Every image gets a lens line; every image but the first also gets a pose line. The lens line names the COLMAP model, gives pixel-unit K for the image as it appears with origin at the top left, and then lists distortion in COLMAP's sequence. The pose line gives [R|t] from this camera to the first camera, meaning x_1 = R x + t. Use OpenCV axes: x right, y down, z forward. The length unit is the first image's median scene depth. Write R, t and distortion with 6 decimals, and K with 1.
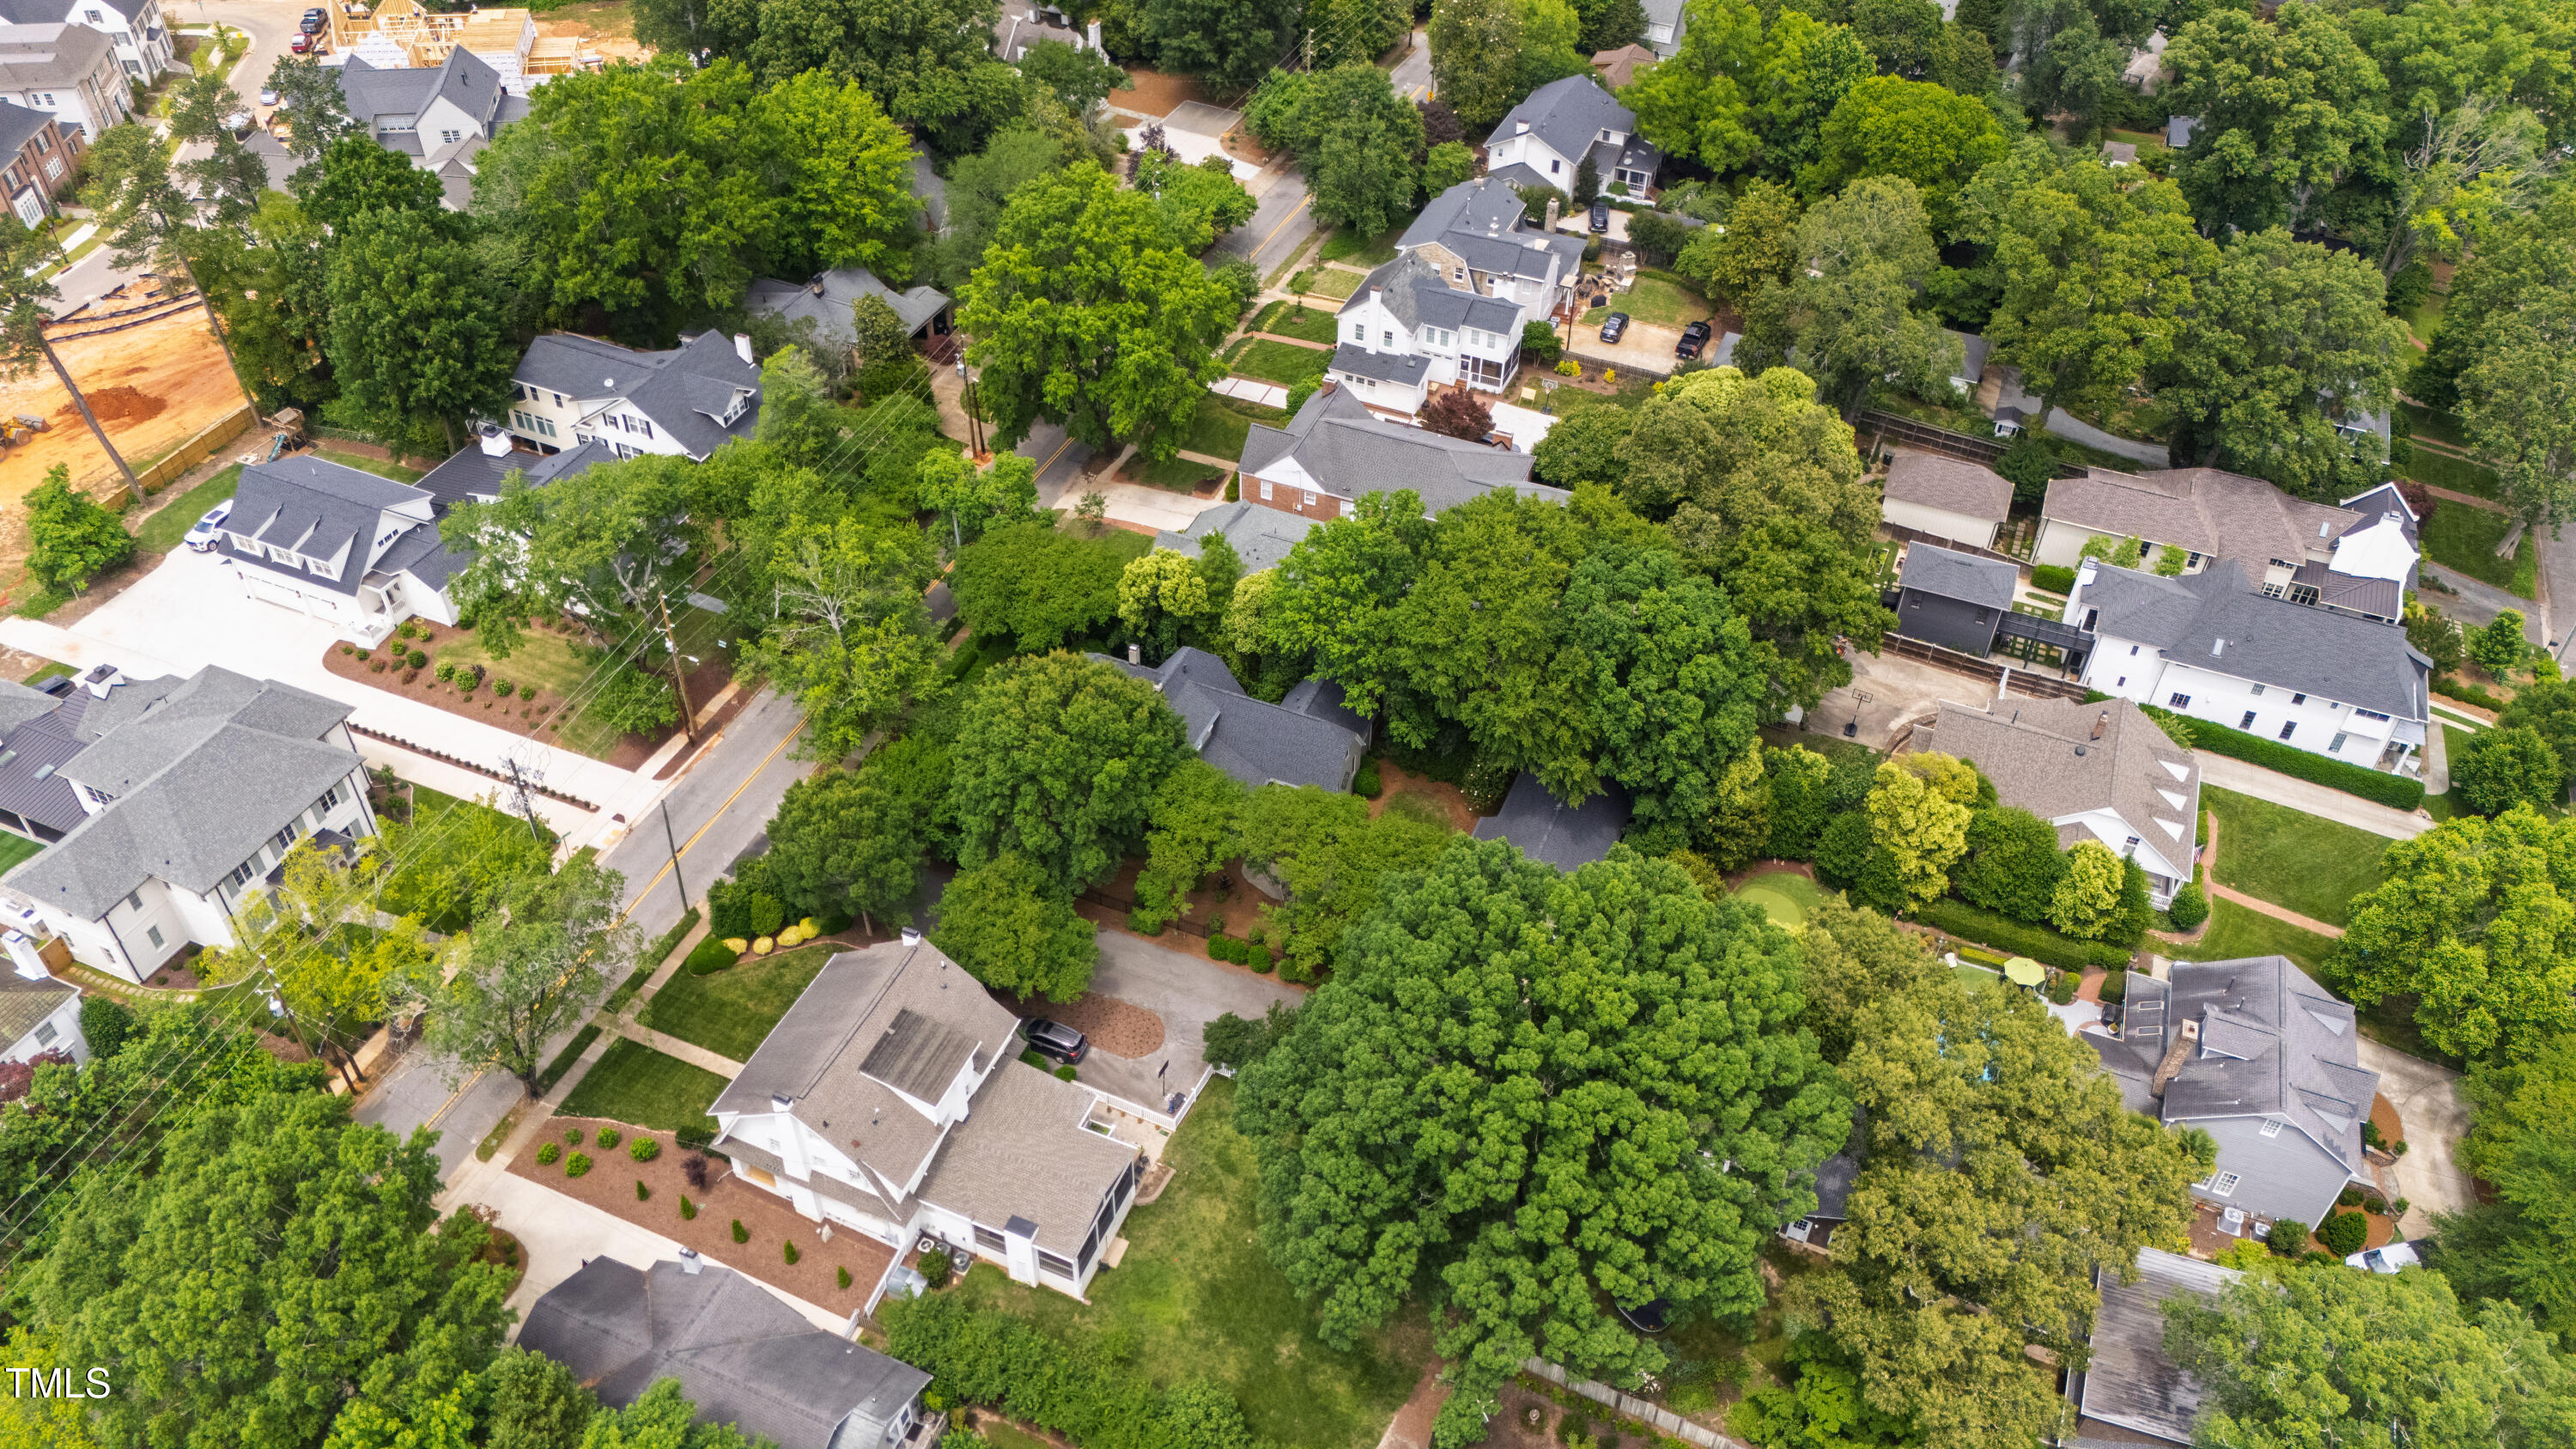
lens RADIAL K [[1907.3, 0, 1276.6], [0, 1907.3, 733.8], [0, 0, 1]] dist [0.046017, -0.040238]
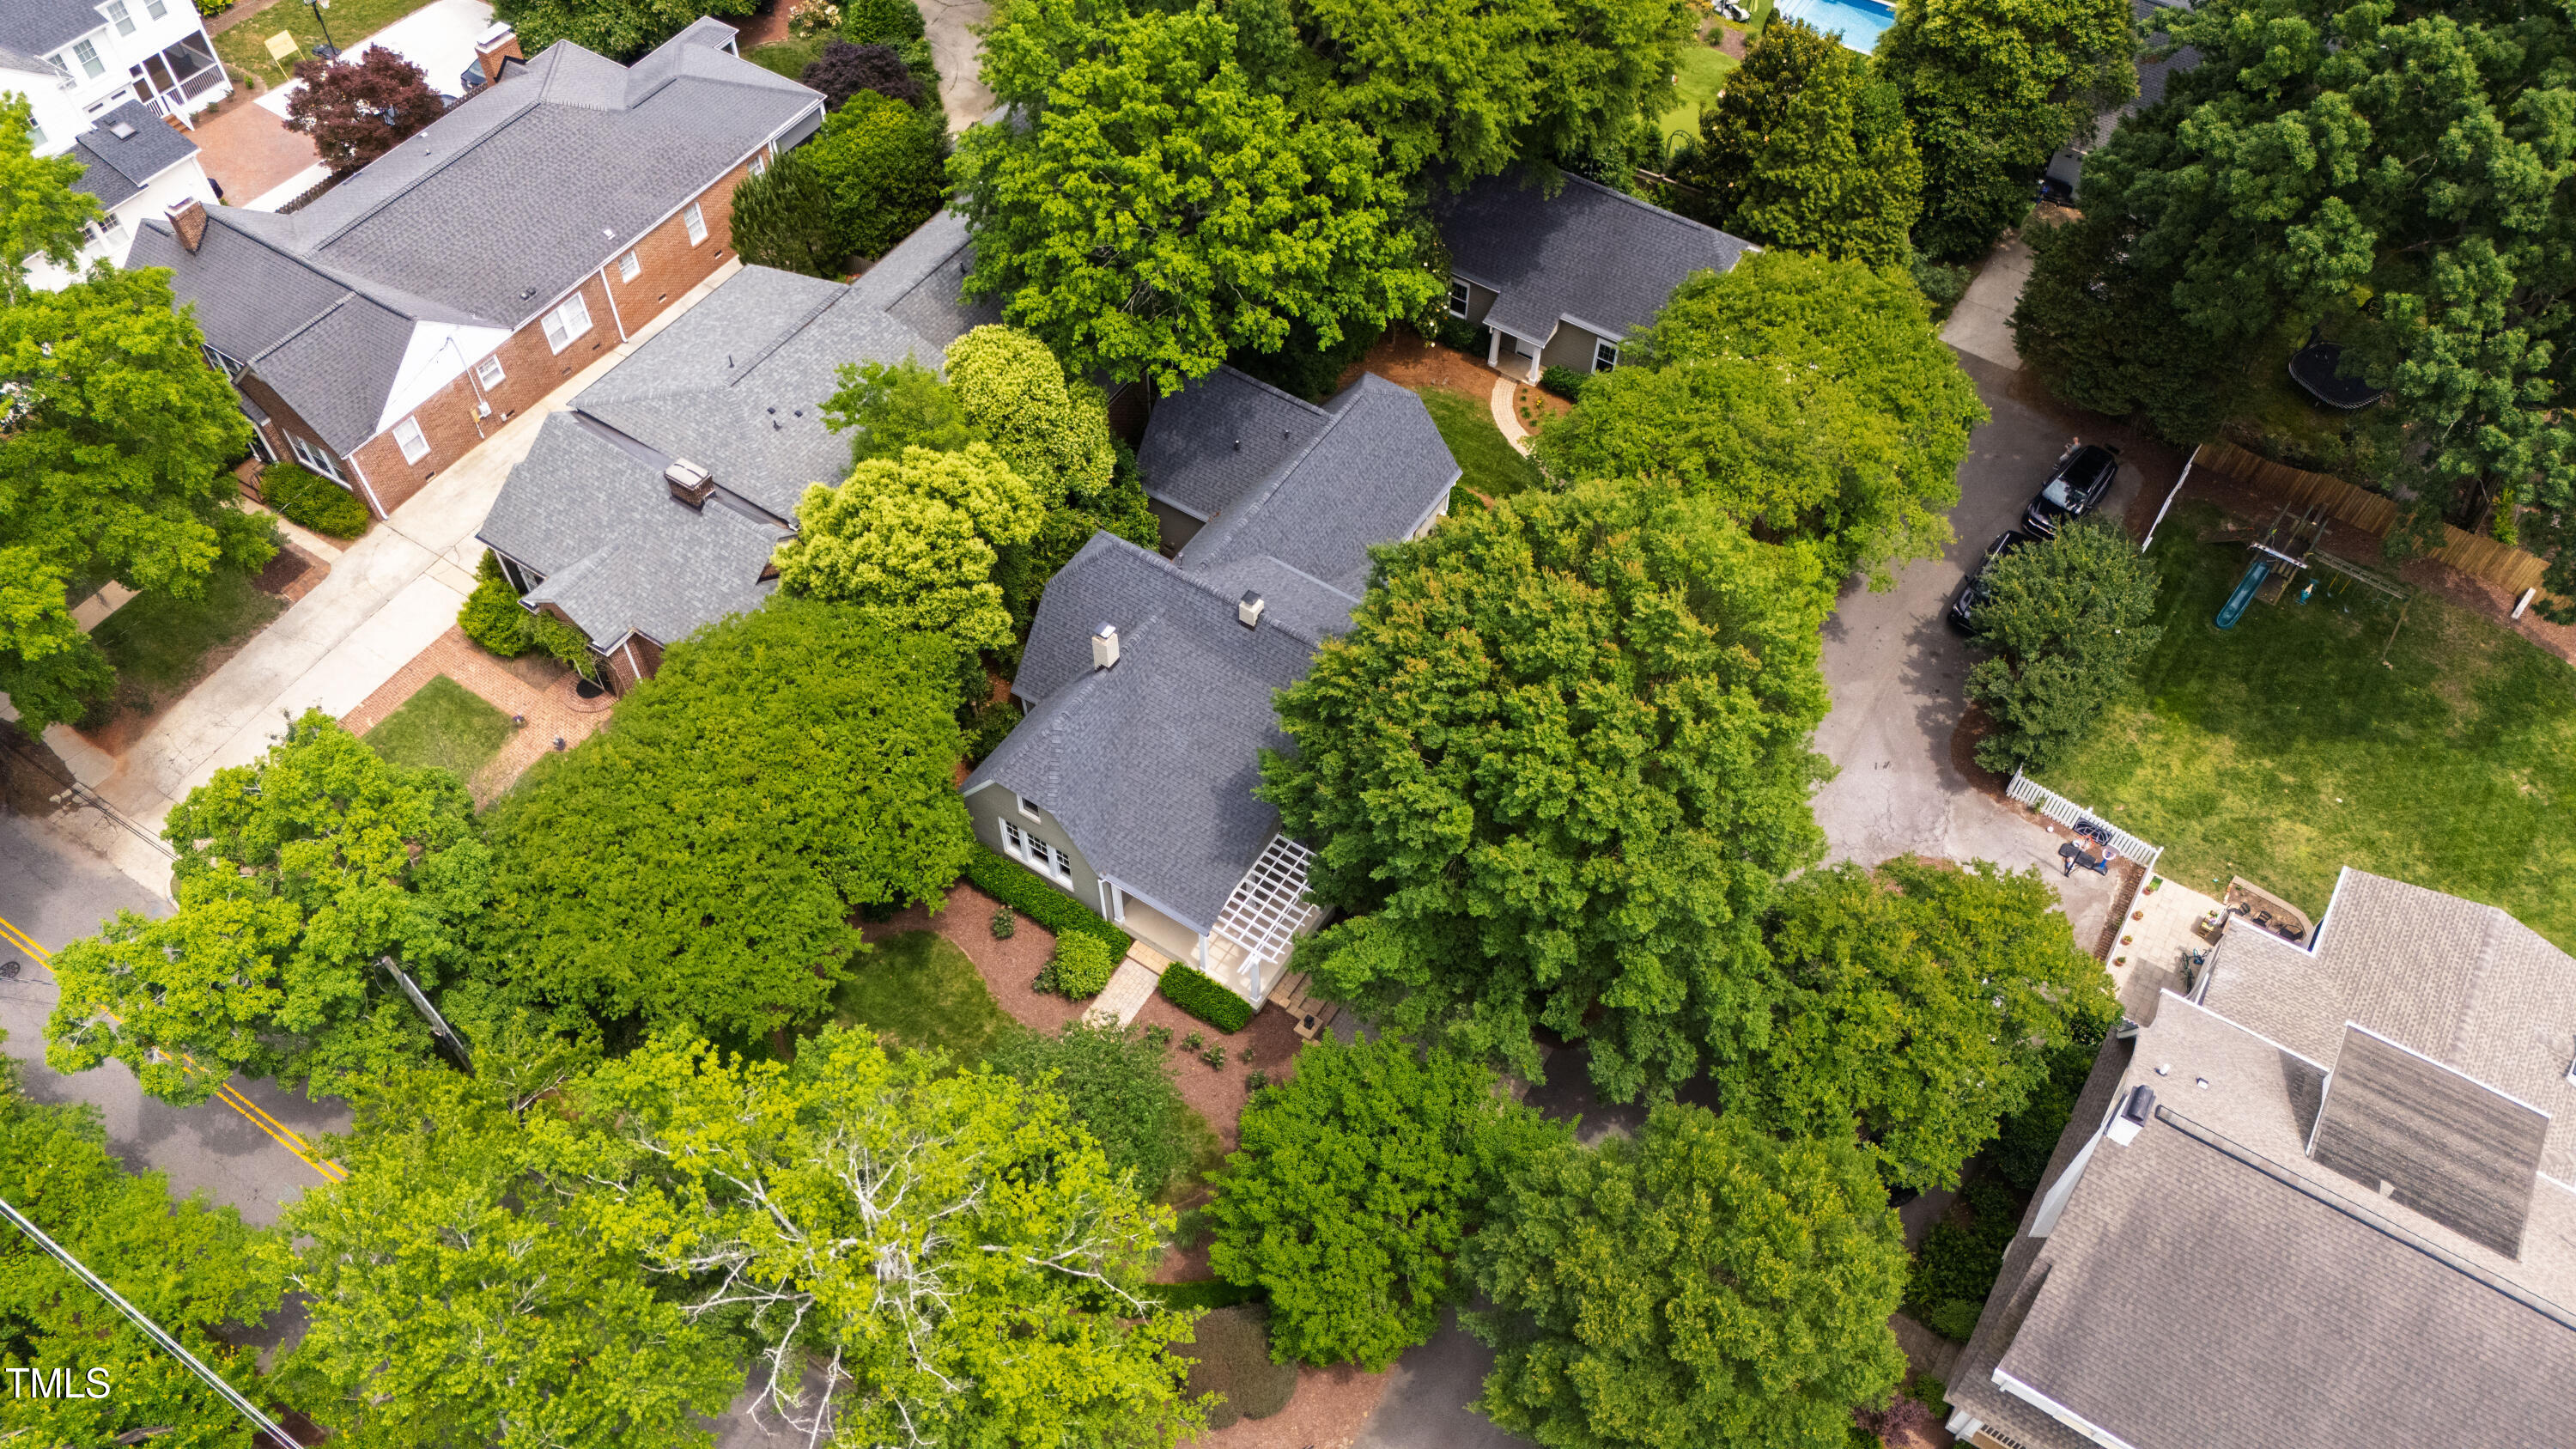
lens RADIAL K [[1926.2, 0, 1283.2], [0, 1926.2, 733.9], [0, 0, 1]] dist [0.026748, -0.011135]
pose [[0.171182, -0.790414, 0.588169, -0.288094], [0.652206, 0.538362, 0.533661, -0.200168], [-0.738461, 0.292254, 0.607671, 0.611823]]
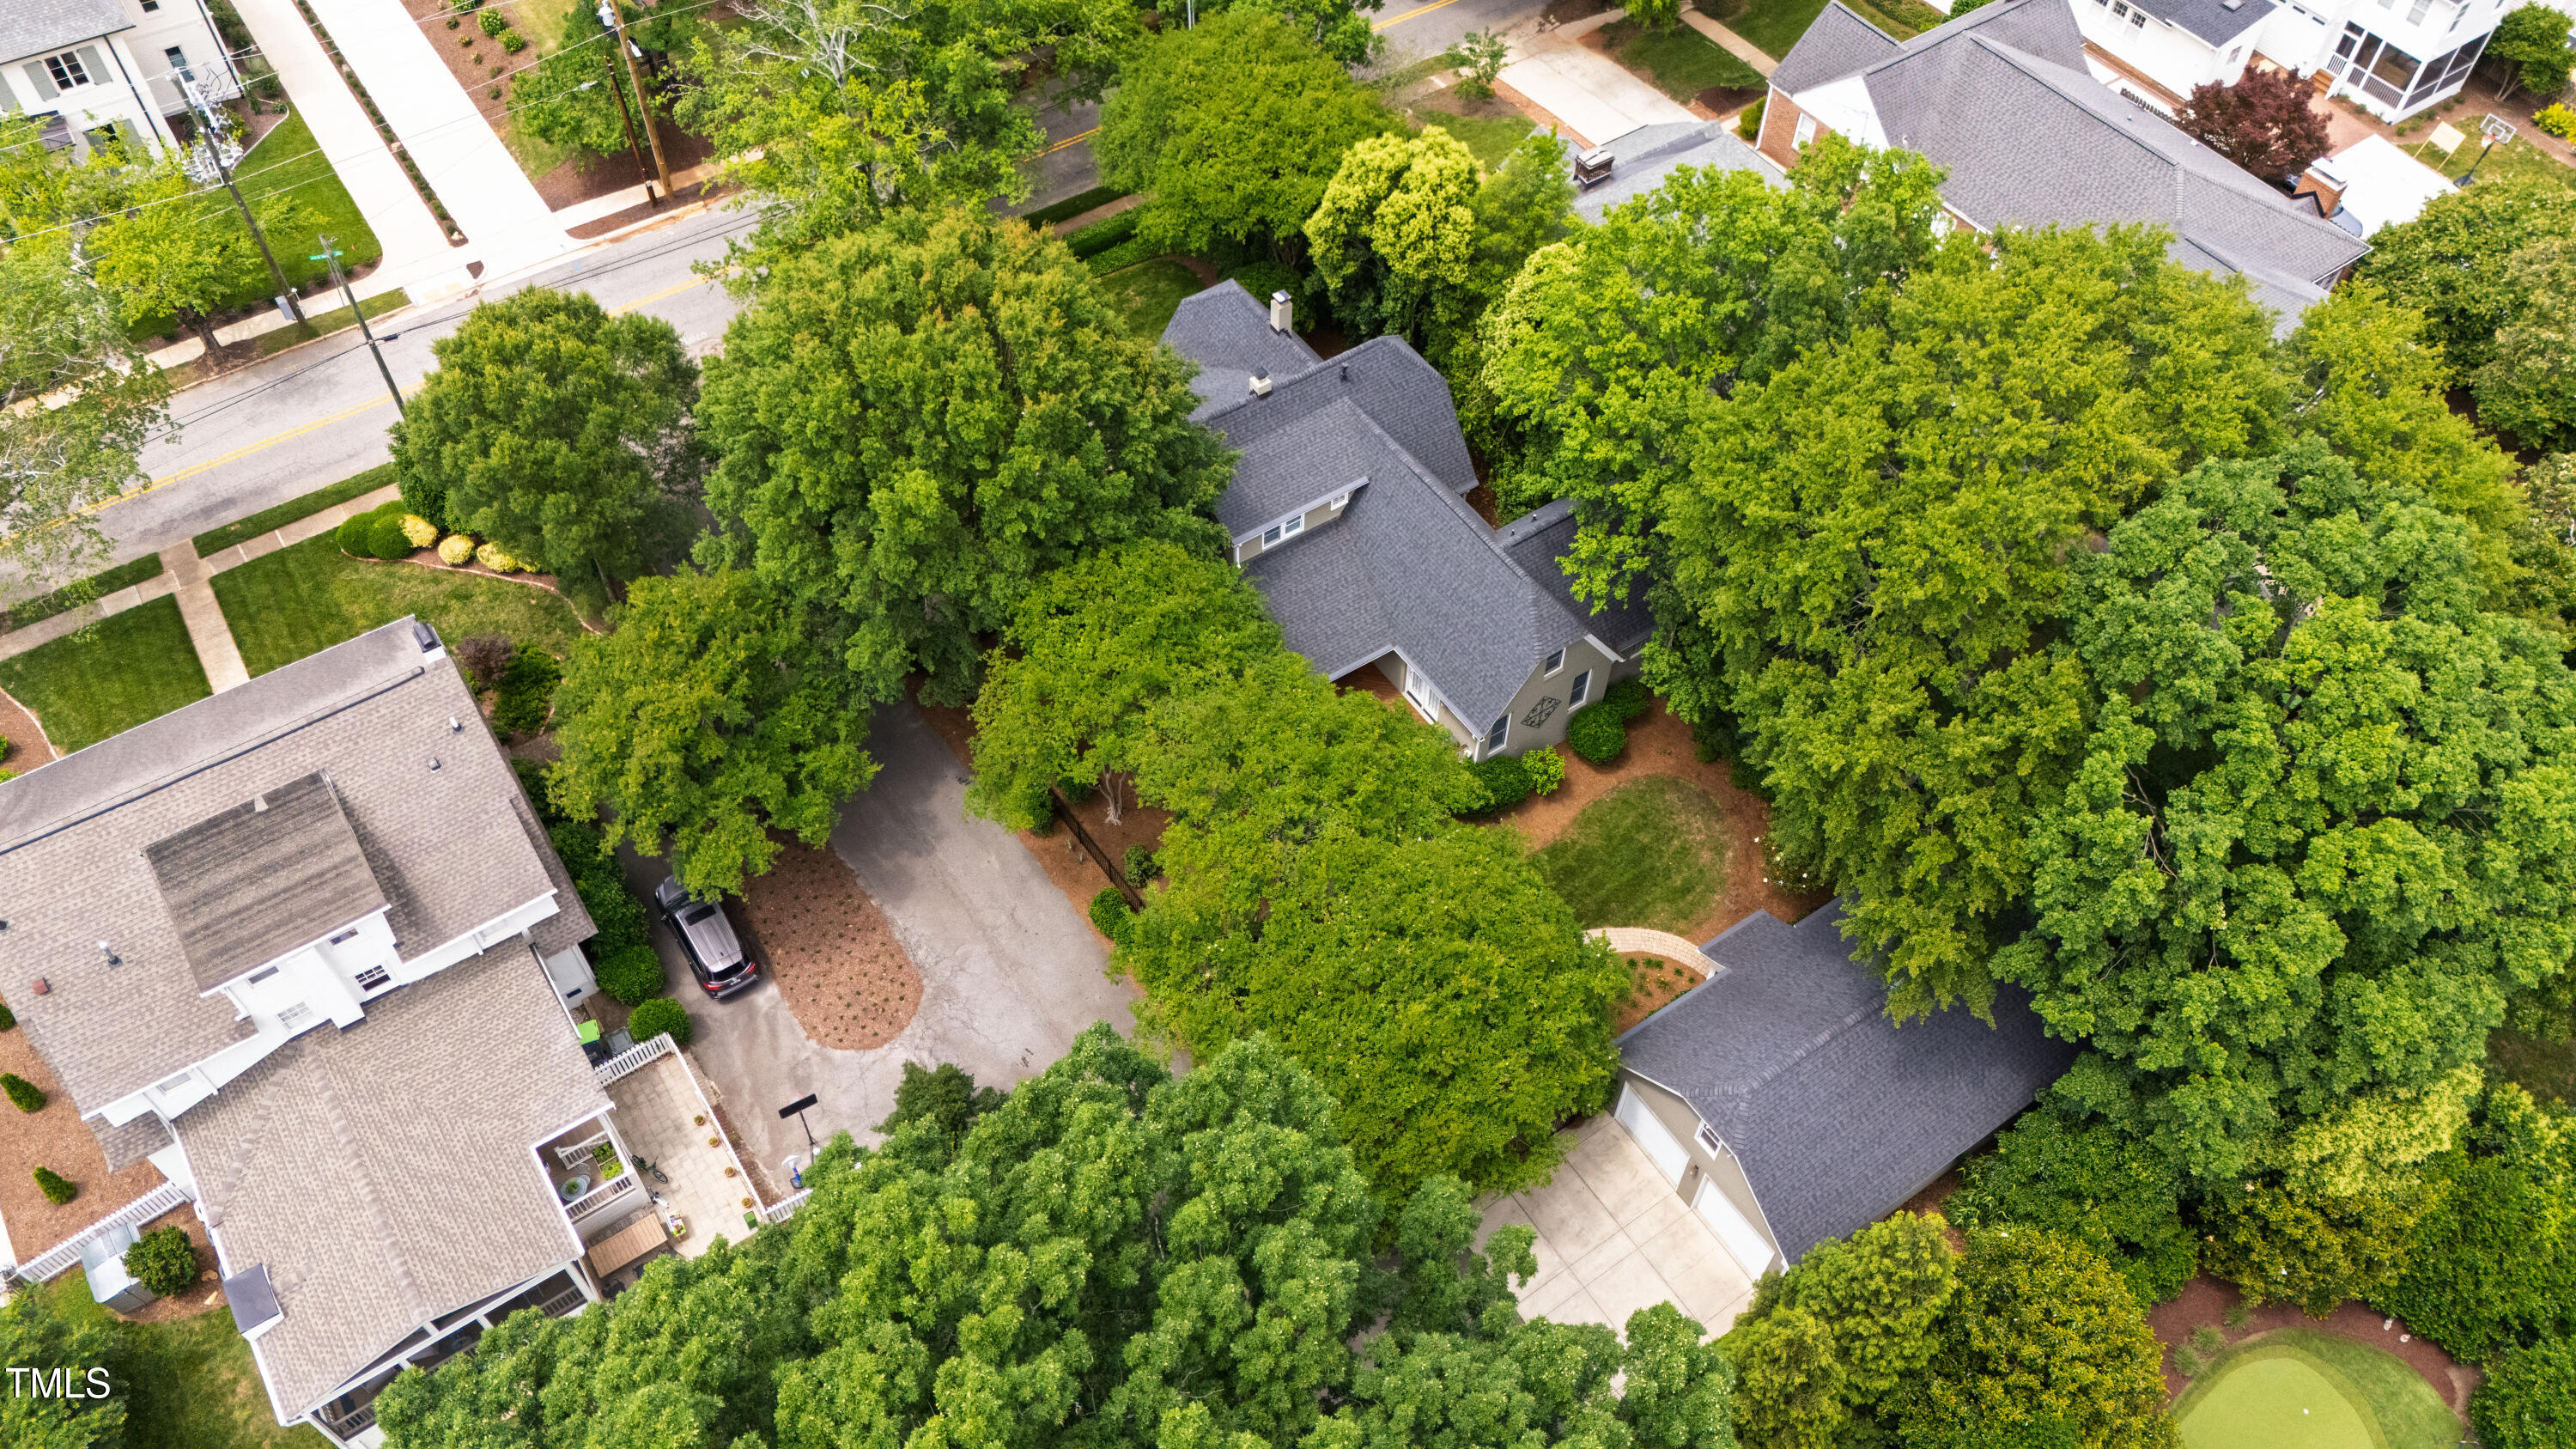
lens RADIAL K [[1907.3, 0, 1276.6], [0, 1907.3, 733.8], [0, 0, 1]] dist [0.046017, -0.040238]
pose [[0.840073, 0.425339, -0.336697, 0.122626], [-0.362782, 0.901951, 0.234251, -0.050155], [0.403320, -0.074640, 0.912010, 0.449996]]
